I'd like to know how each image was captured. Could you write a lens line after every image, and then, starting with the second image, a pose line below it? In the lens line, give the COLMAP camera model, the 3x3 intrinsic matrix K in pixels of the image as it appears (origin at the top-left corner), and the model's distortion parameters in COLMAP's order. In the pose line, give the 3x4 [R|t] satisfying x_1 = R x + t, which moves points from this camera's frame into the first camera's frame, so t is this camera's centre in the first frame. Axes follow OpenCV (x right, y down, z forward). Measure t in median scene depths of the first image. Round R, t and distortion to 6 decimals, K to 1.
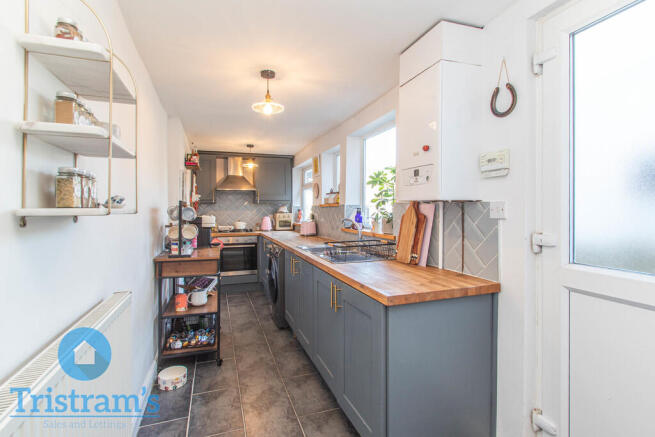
lens RADIAL K [[310.0, 0, 322.7], [0, 310.0, 217.4], [0, 0, 1]] dist [-0.000780, 0.000117]
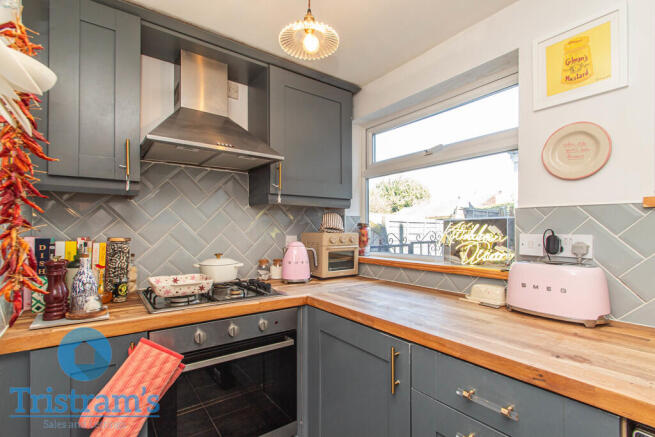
lens RADIAL K [[310.0, 0, 330.9], [0, 310.0, 223.0], [0, 0, 1]] dist [-0.000780, 0.000117]
pose [[0.949516, 0.012265, 0.313480, -0.335427], [0.002849, 0.998857, -0.047709, -0.008602], [-0.313707, 0.046193, 0.948396, 0.852088]]
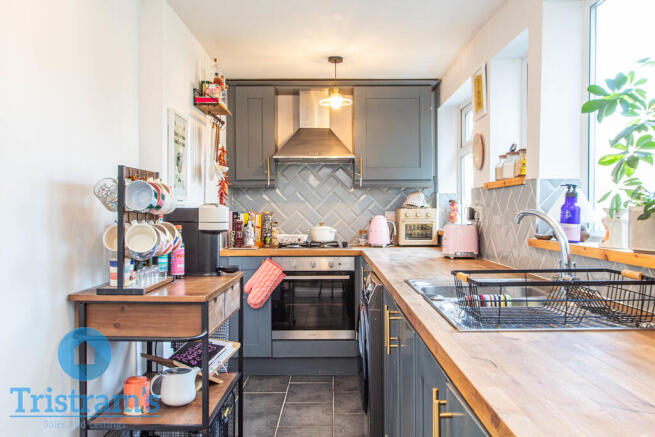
lens RADIAL K [[620.0, 0, 330.5], [0, 620.0, 215.0], [0, 0, 1]] dist [0.011398, 0.000000]
pose [[0.949003, 0.003349, -0.315250, 0.053713], [-0.008402, 0.999857, -0.014671, 0.014116], [0.315156, 0.016572, 0.948895, 0.135665]]
